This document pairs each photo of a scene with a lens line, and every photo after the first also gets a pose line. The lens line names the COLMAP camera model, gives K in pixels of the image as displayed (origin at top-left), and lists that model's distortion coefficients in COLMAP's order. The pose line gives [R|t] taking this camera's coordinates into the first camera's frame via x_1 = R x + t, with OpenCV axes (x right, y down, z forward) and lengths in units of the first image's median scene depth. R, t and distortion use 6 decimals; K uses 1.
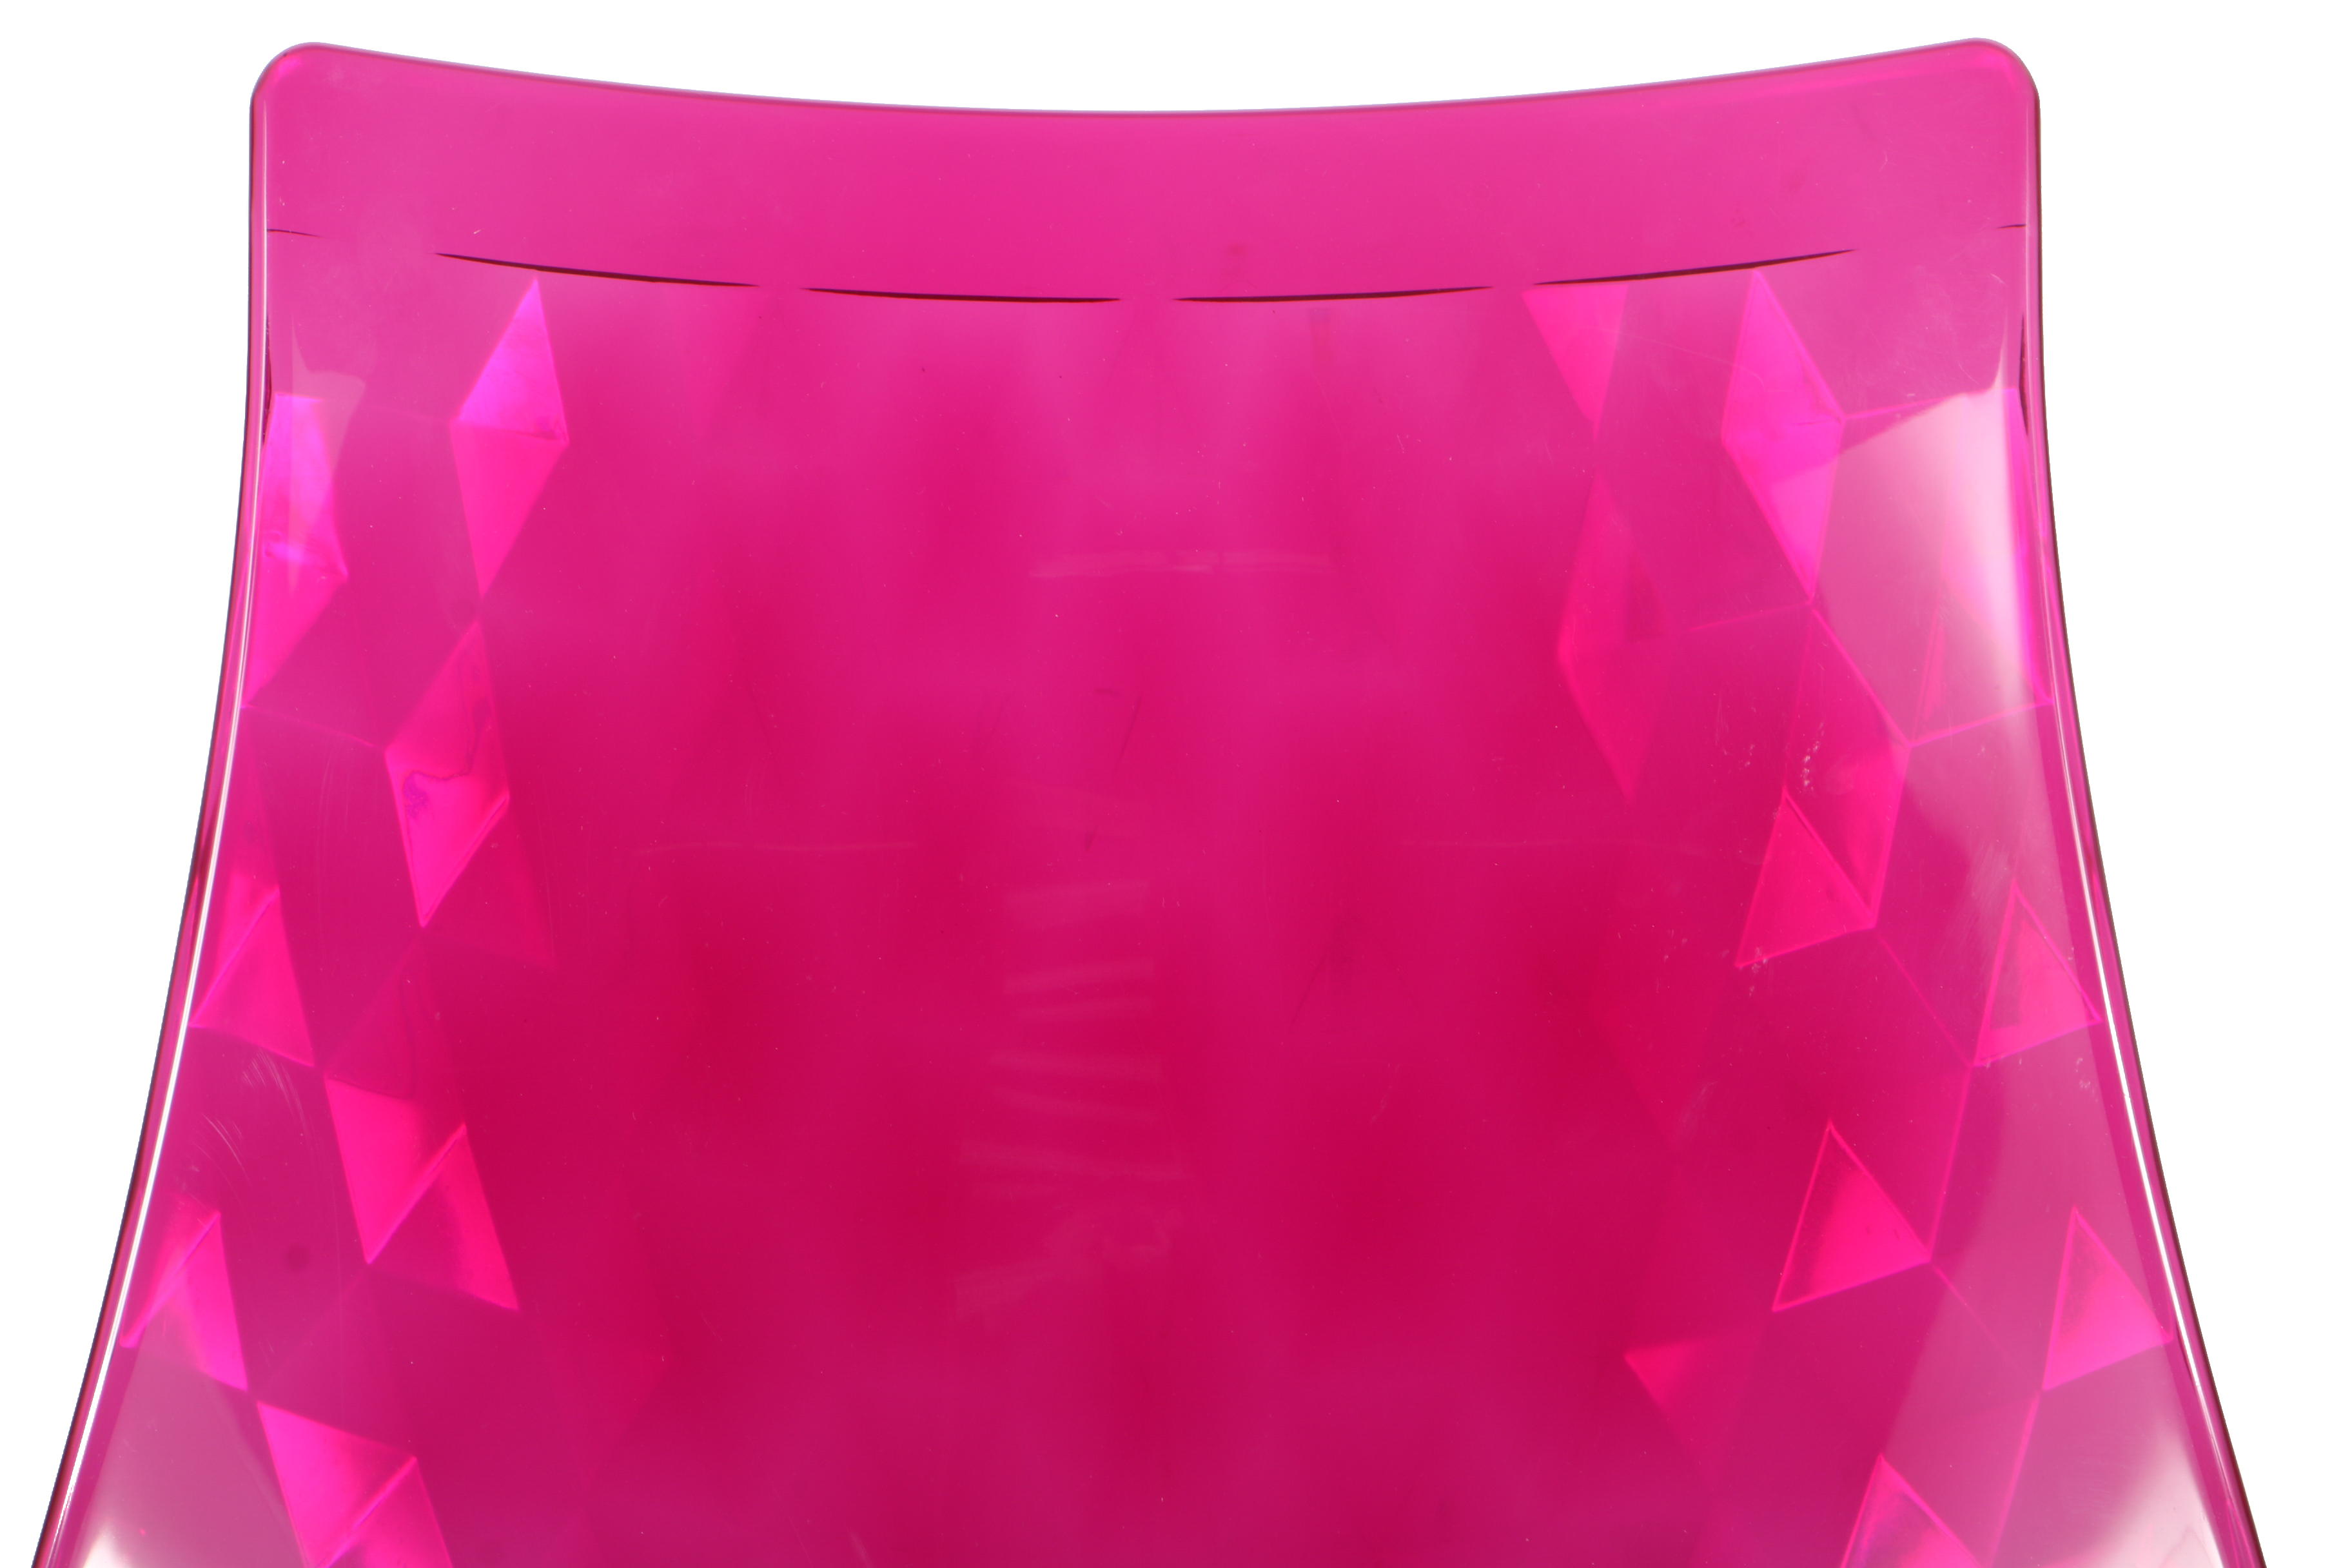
lens RADIAL K [[13571.5, 0, 1166.9], [0, 13571.5, 777.0], [0, 0, 1]] dist [1.948716, 0.000000]
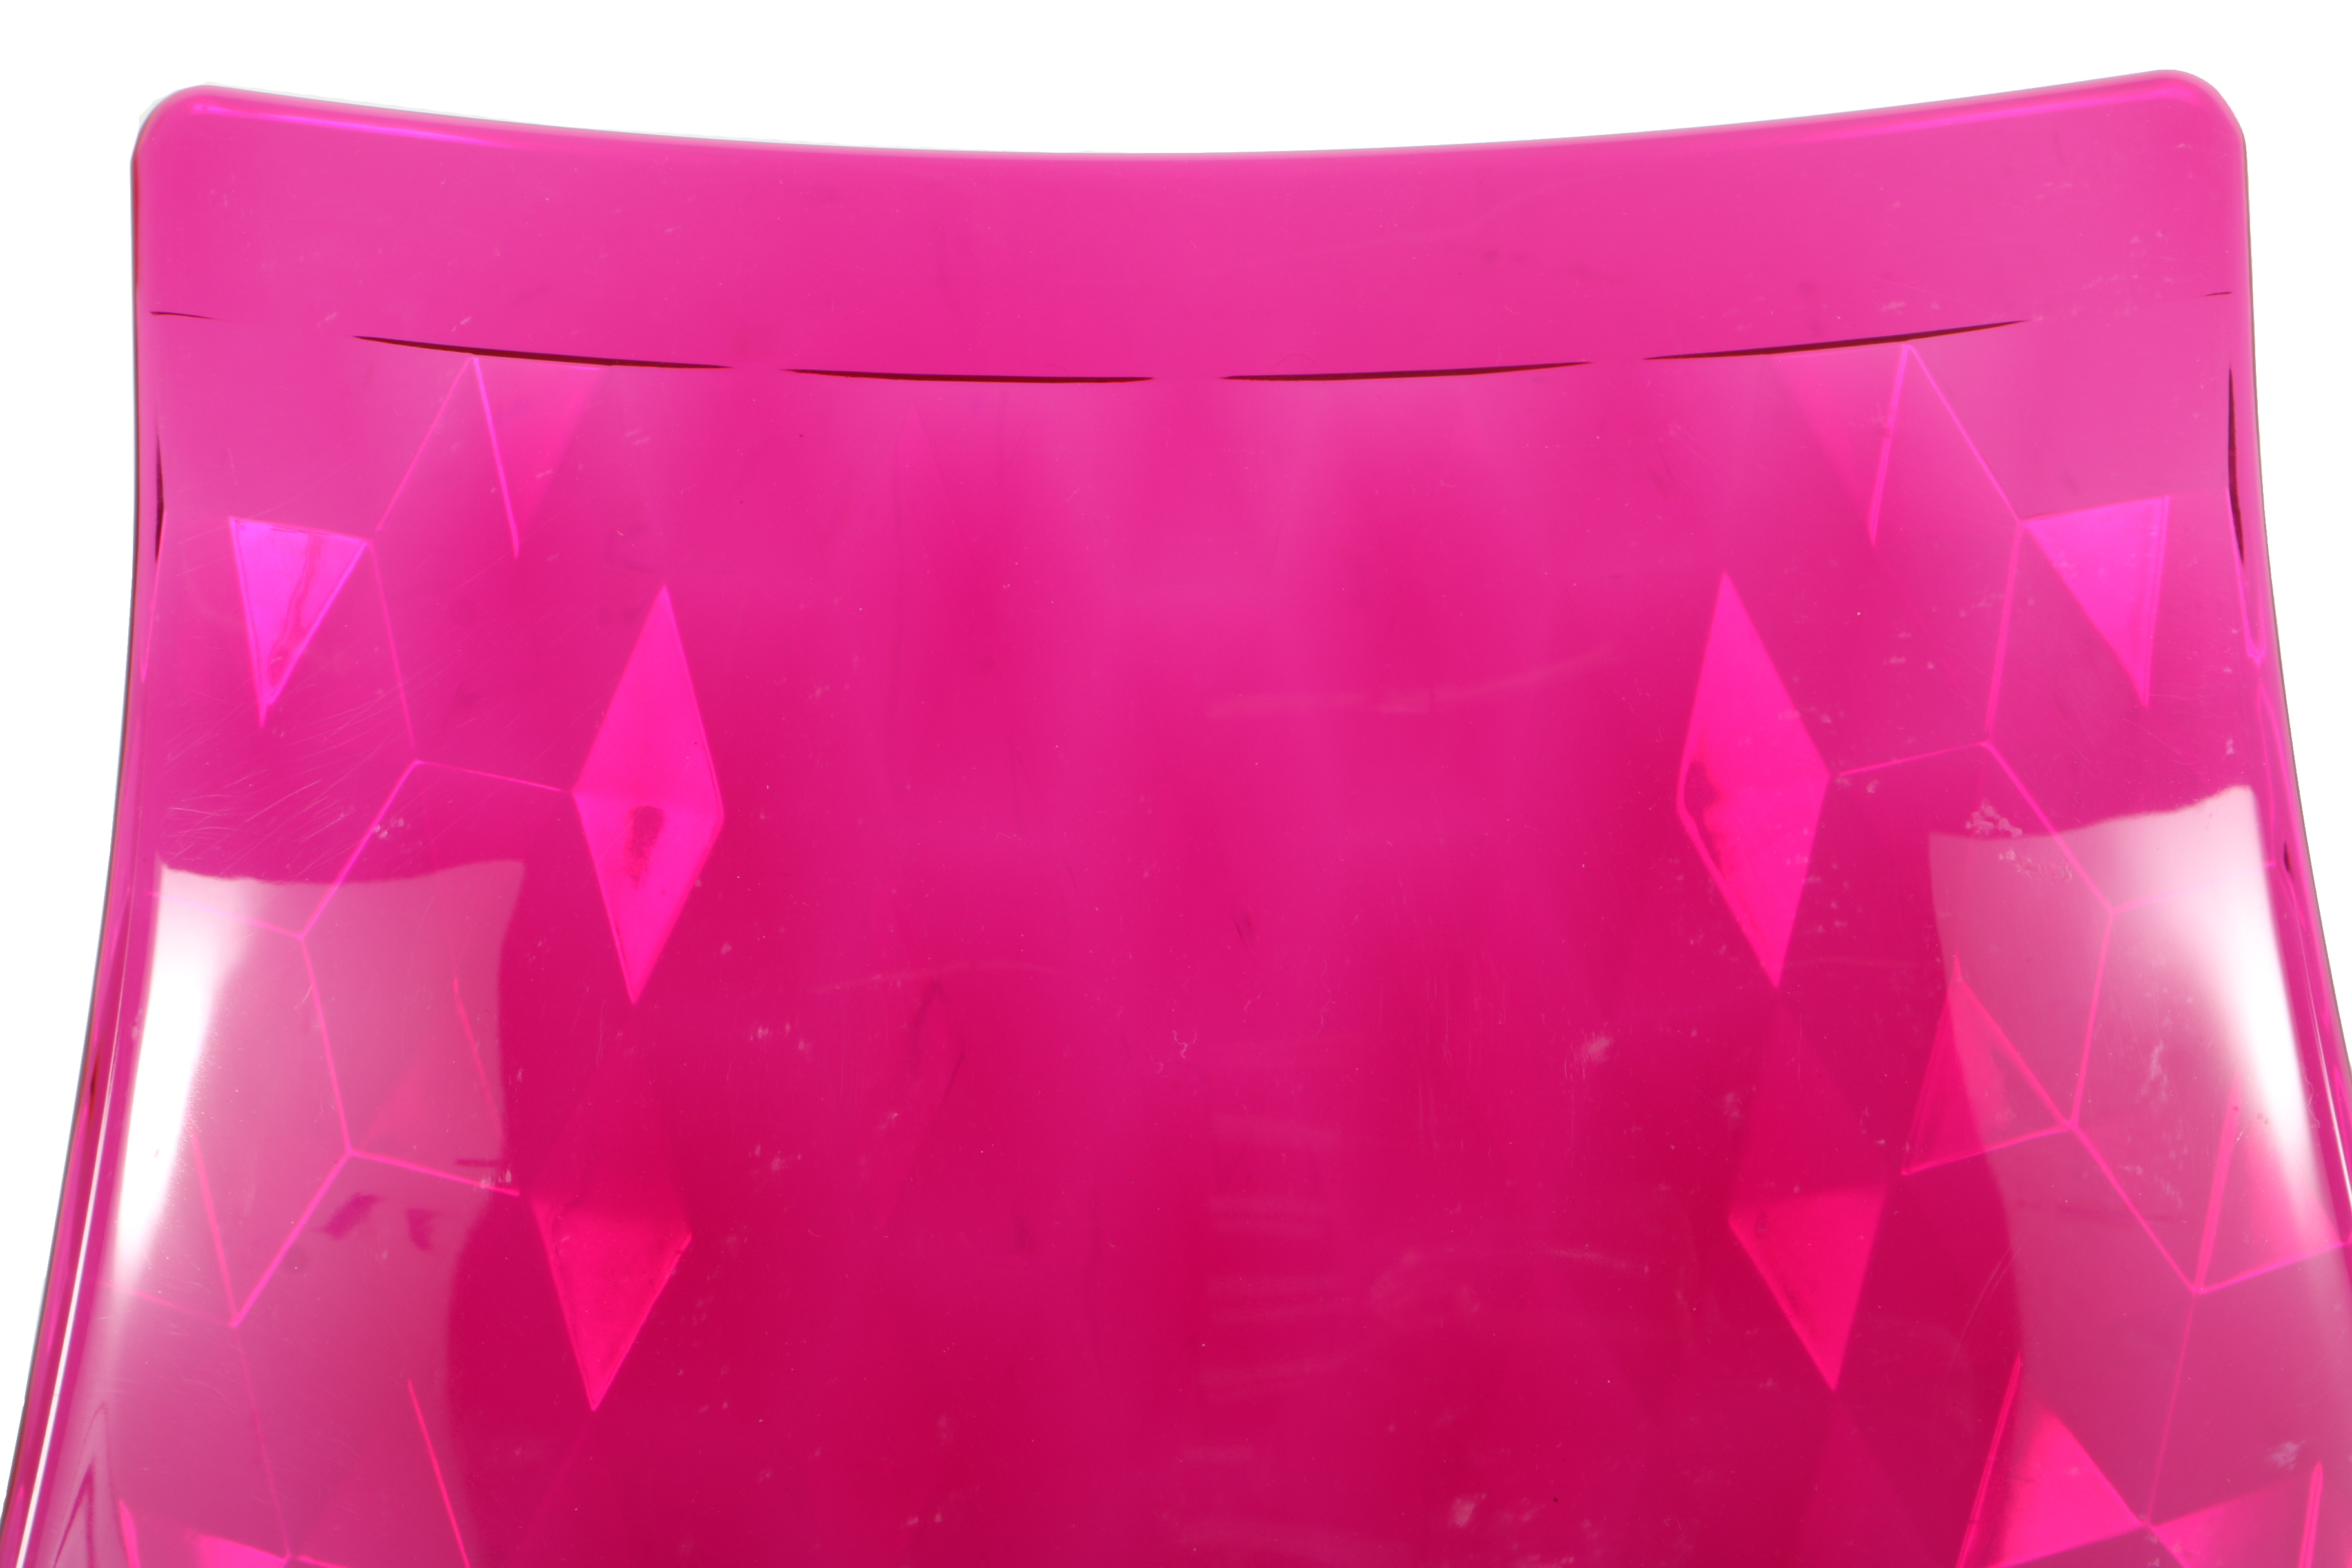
lens RADIAL K [[12362.9, 0, 1177.1], [0, 12362.9, 781.9], [0, 0, 1]] dist [0.033428, 0.000000]
pose [[0.999671, -0.014395, -0.021214, 0.013539], [0.014446, 0.999893, 0.002269, -0.012192], [0.021179, -0.002575, 0.999772, 0.245489]]
